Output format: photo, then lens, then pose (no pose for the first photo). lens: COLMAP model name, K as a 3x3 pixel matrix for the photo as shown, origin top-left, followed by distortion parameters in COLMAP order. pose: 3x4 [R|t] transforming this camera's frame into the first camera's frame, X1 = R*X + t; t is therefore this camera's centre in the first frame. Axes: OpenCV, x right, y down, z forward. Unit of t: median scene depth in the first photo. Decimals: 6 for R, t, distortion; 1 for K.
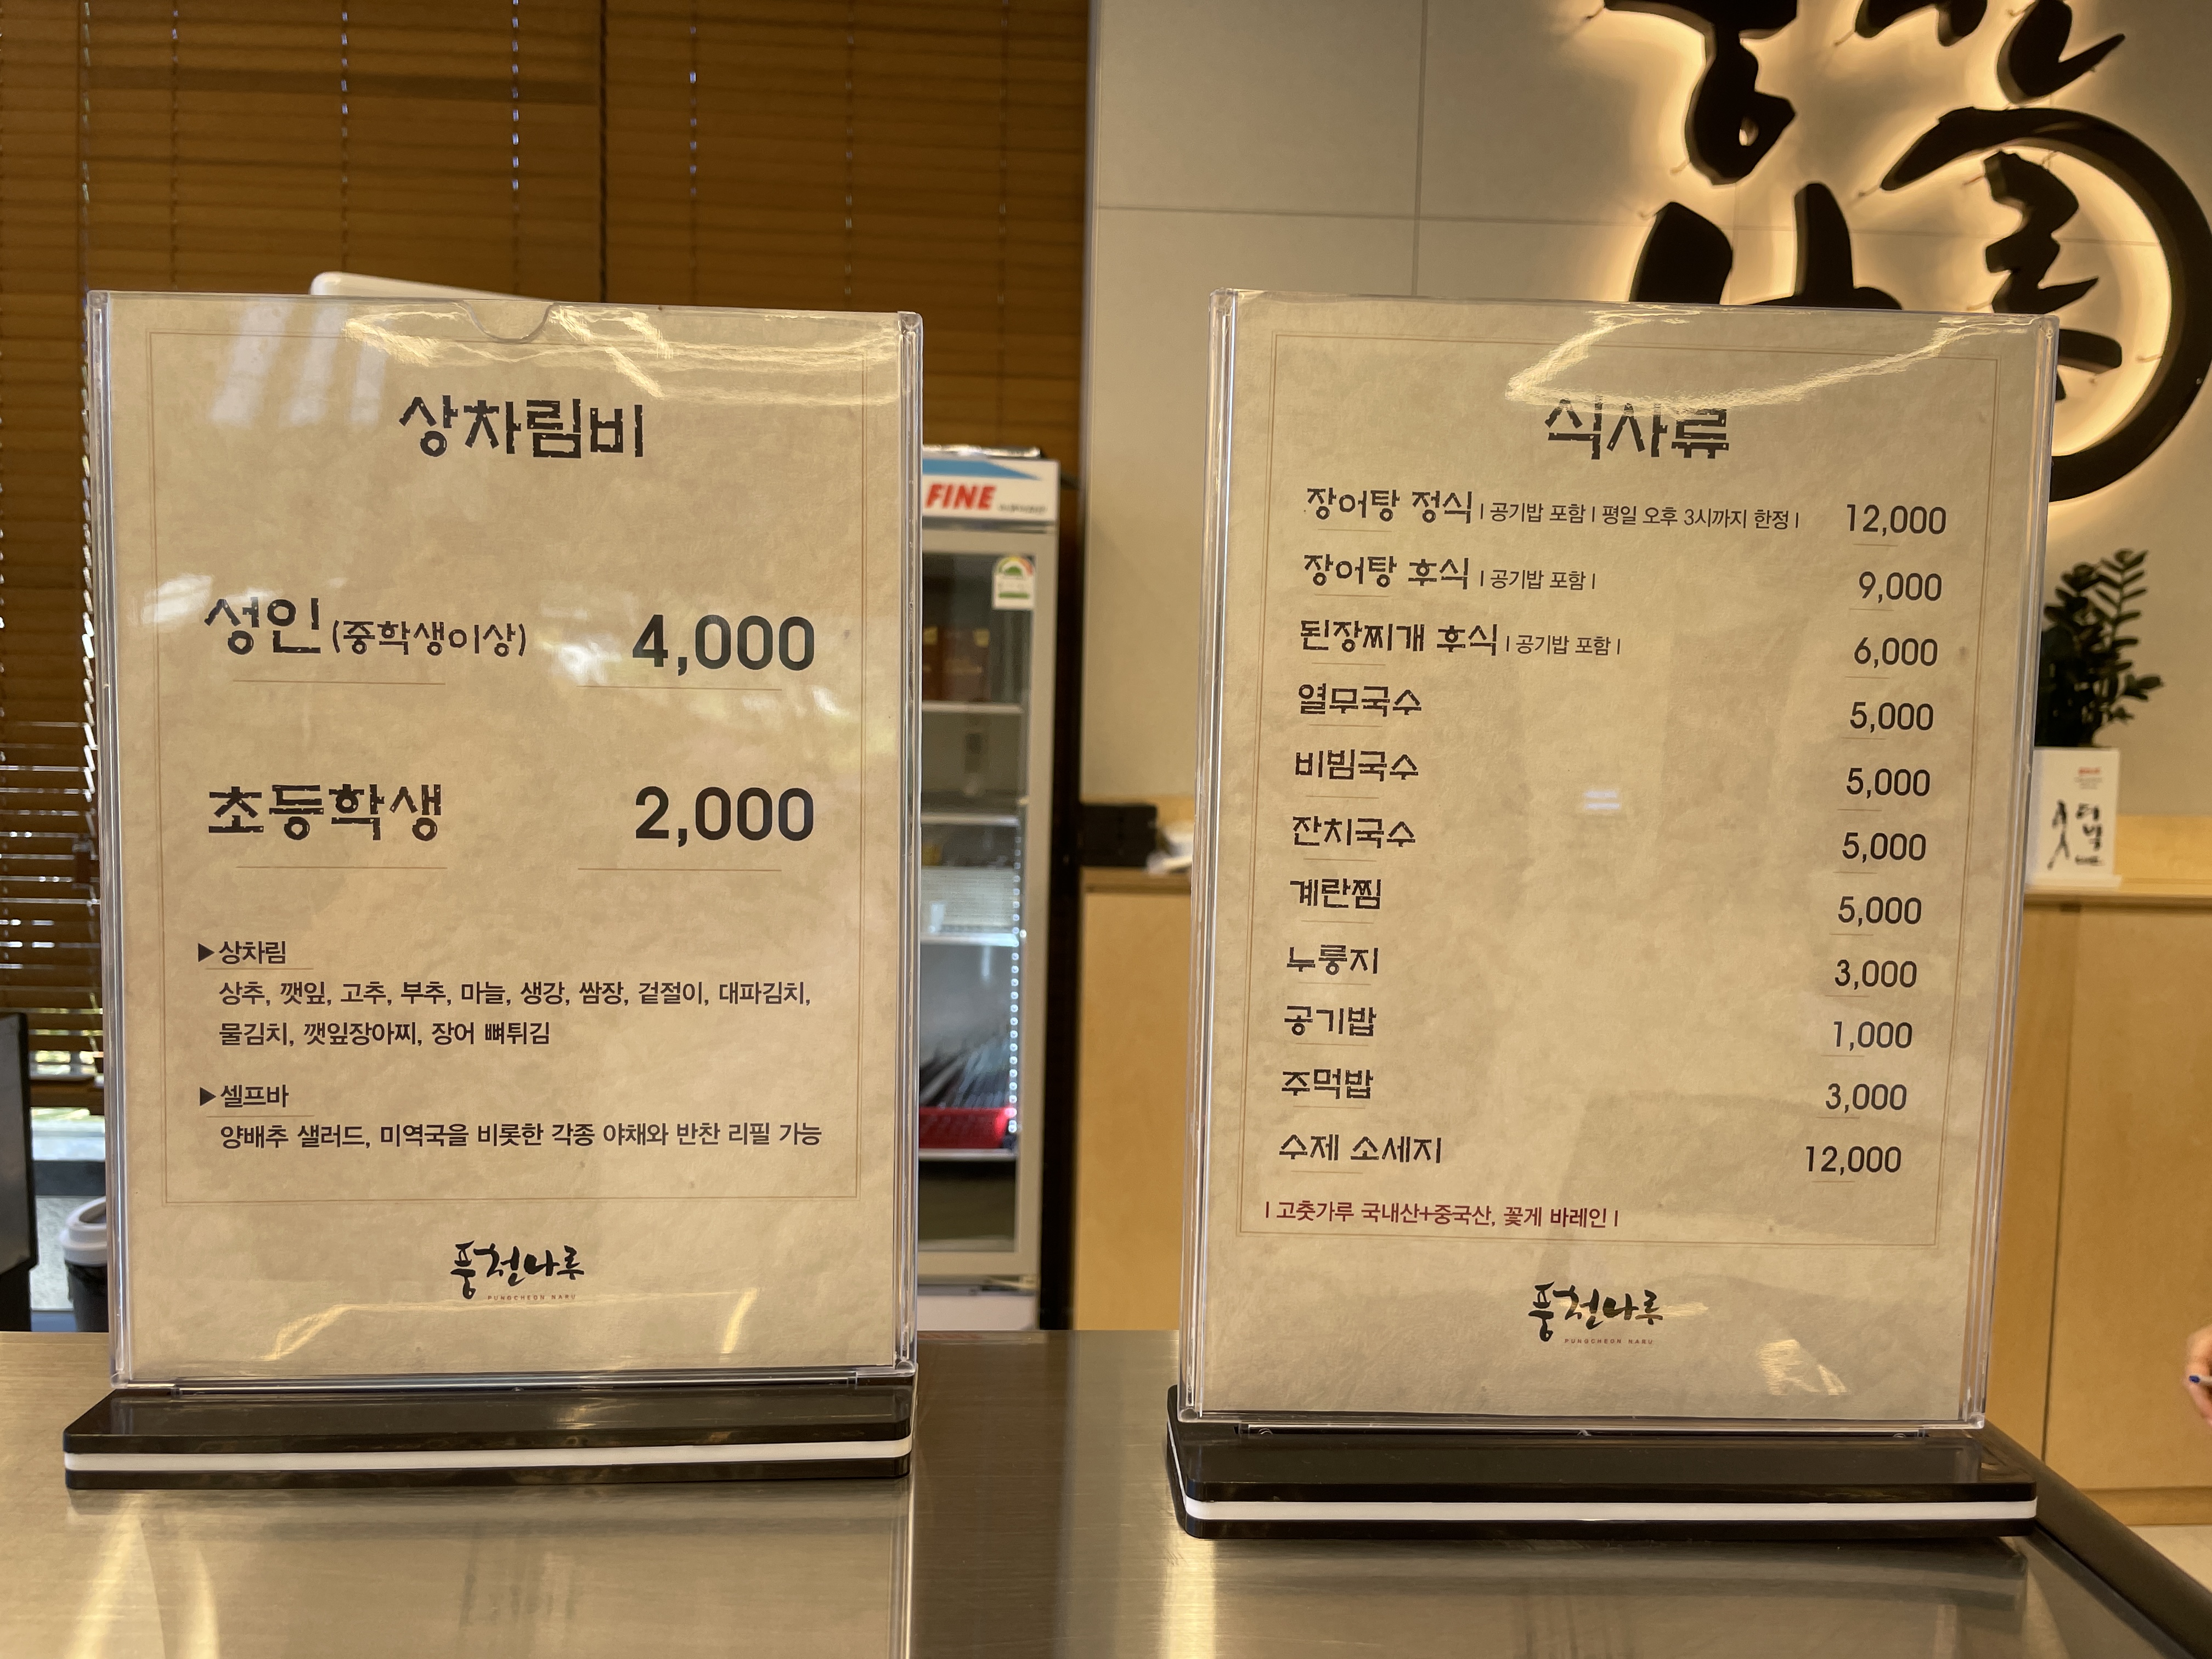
lens RADIAL K [[1694.2, 0, 1103.1], [0, 1694.2, 828.1], [0, 0, 1]] dist [0.024950, -0.025719]
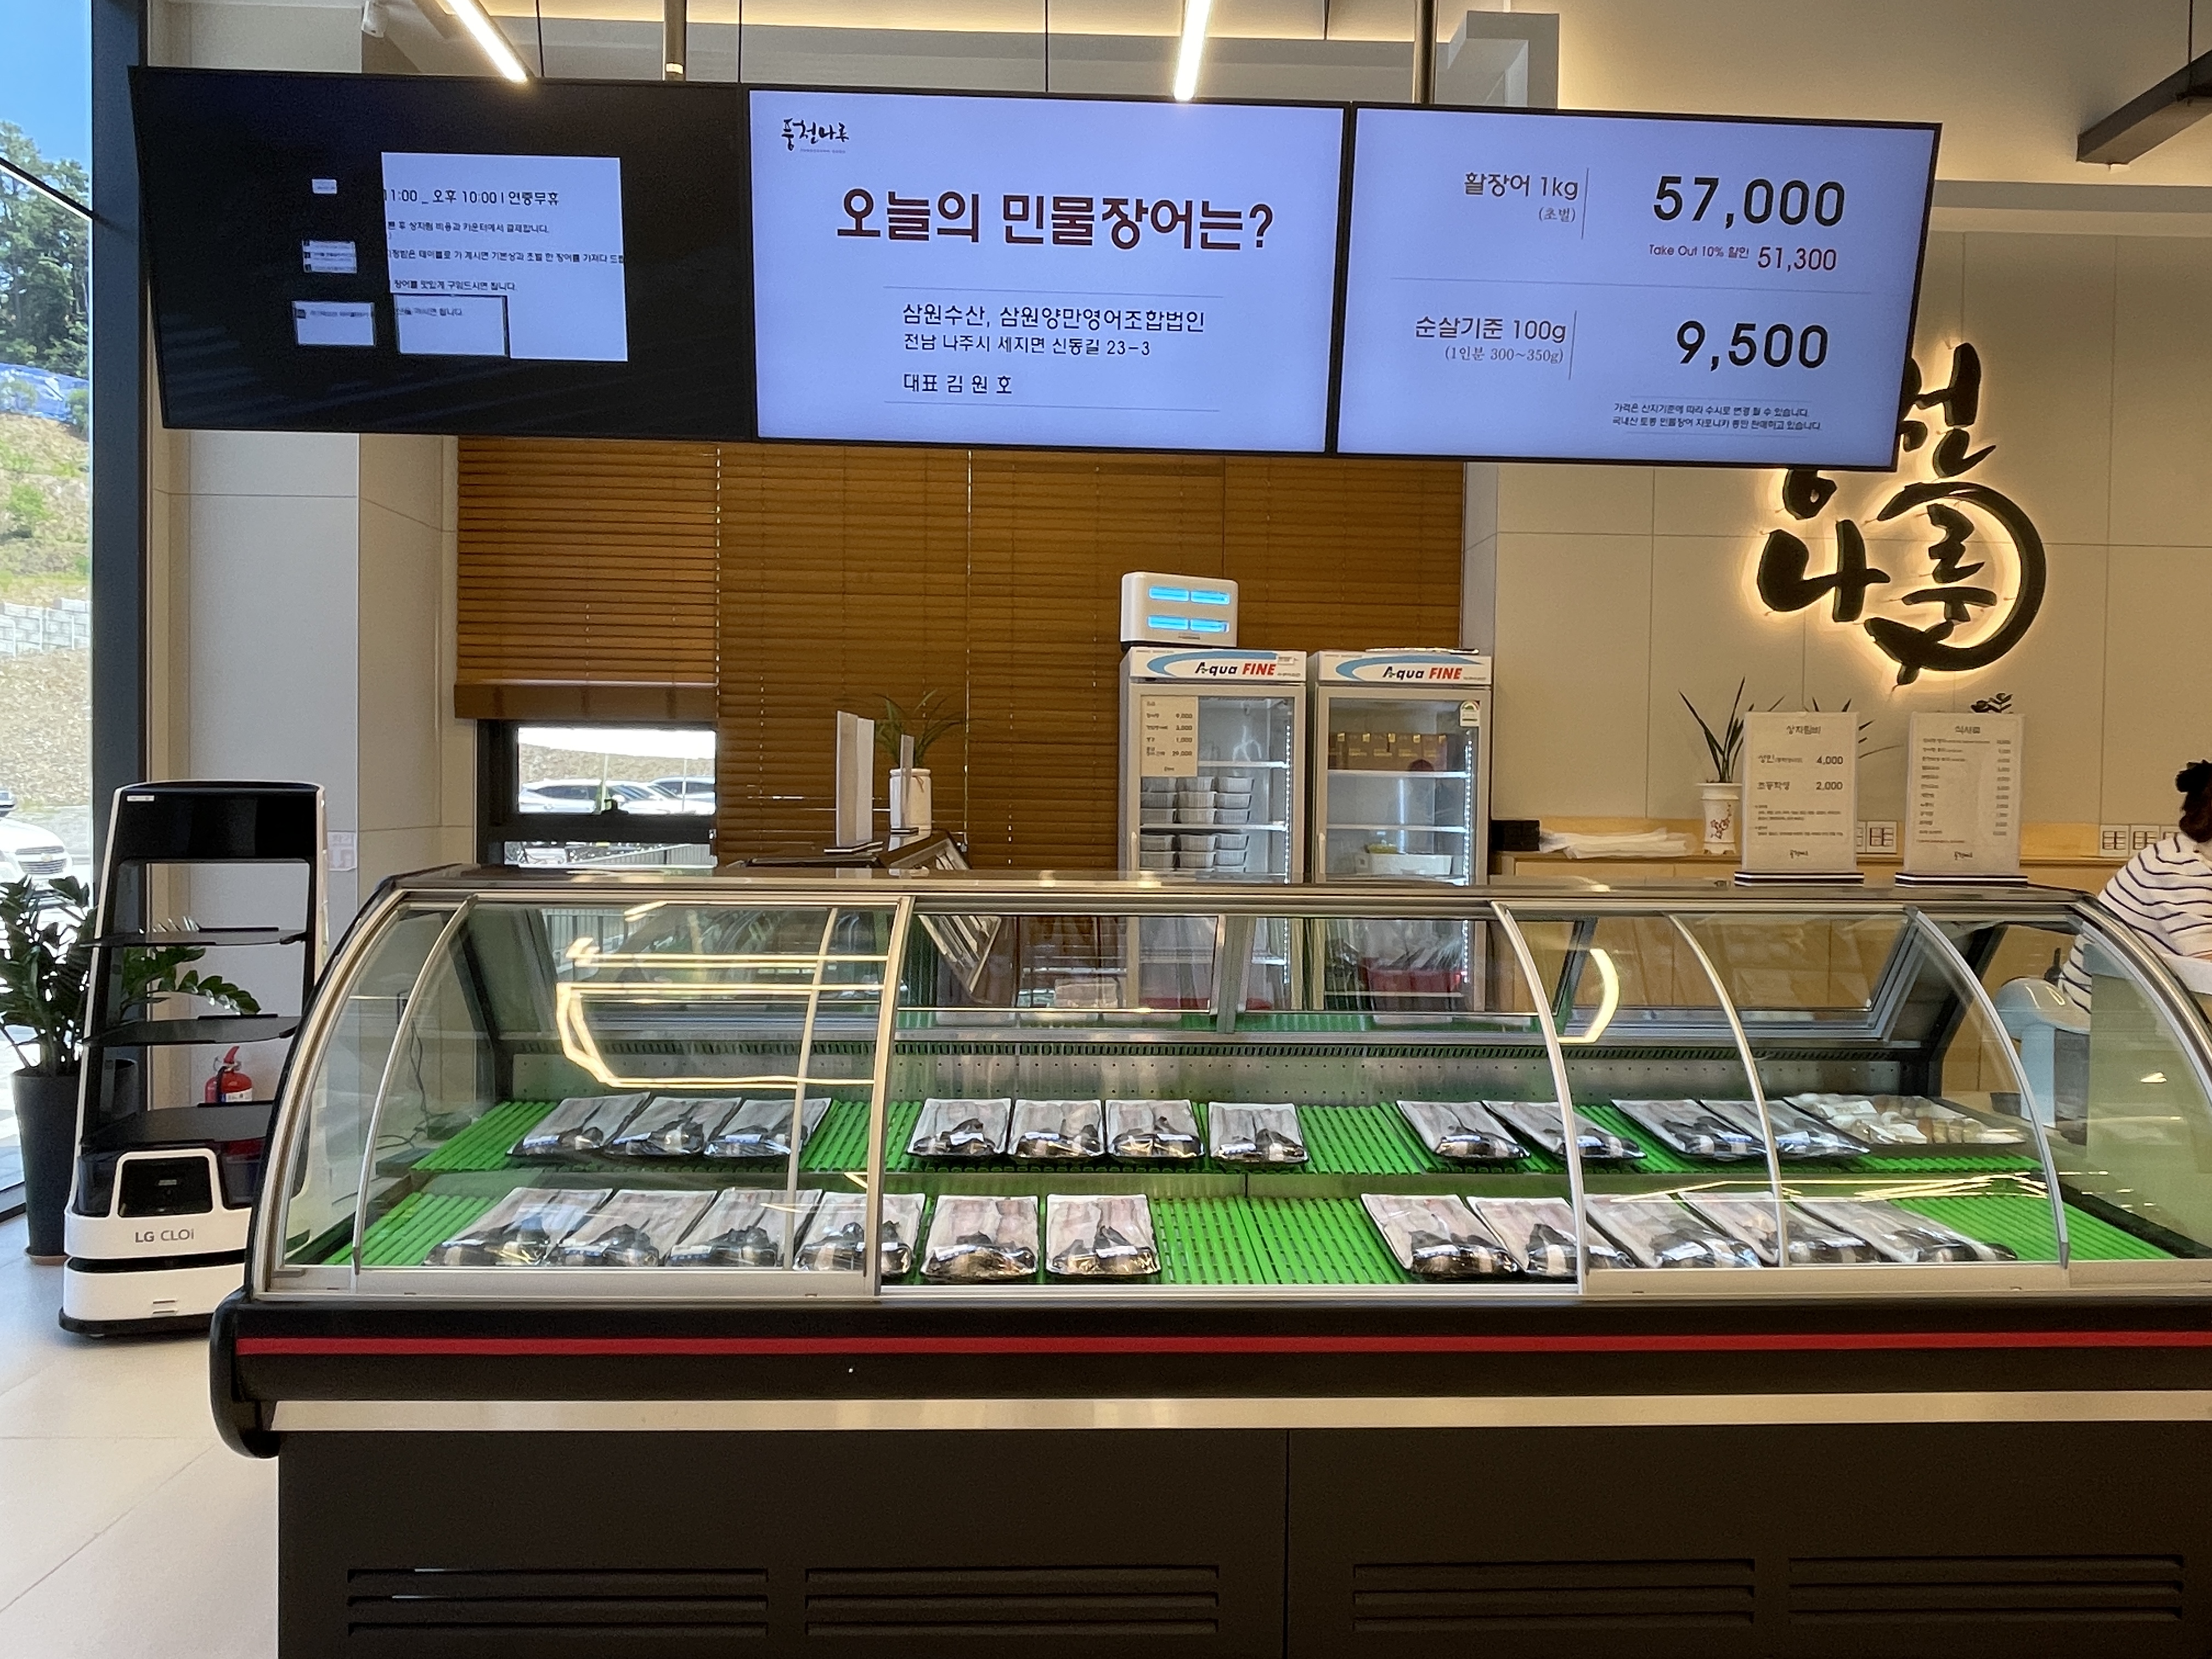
lens RADIAL K [[1349.4, 0, 1108.4], [0, 1349.4, 828.0], [0, 0, 1]] dist [-0.025937, 0.002128]
pose [[0.999349, -0.006832, -0.035432, -0.423229], [0.005637, 0.999416, -0.033712, 0.047088], [0.035641, 0.033490, 0.998803, -0.644098]]
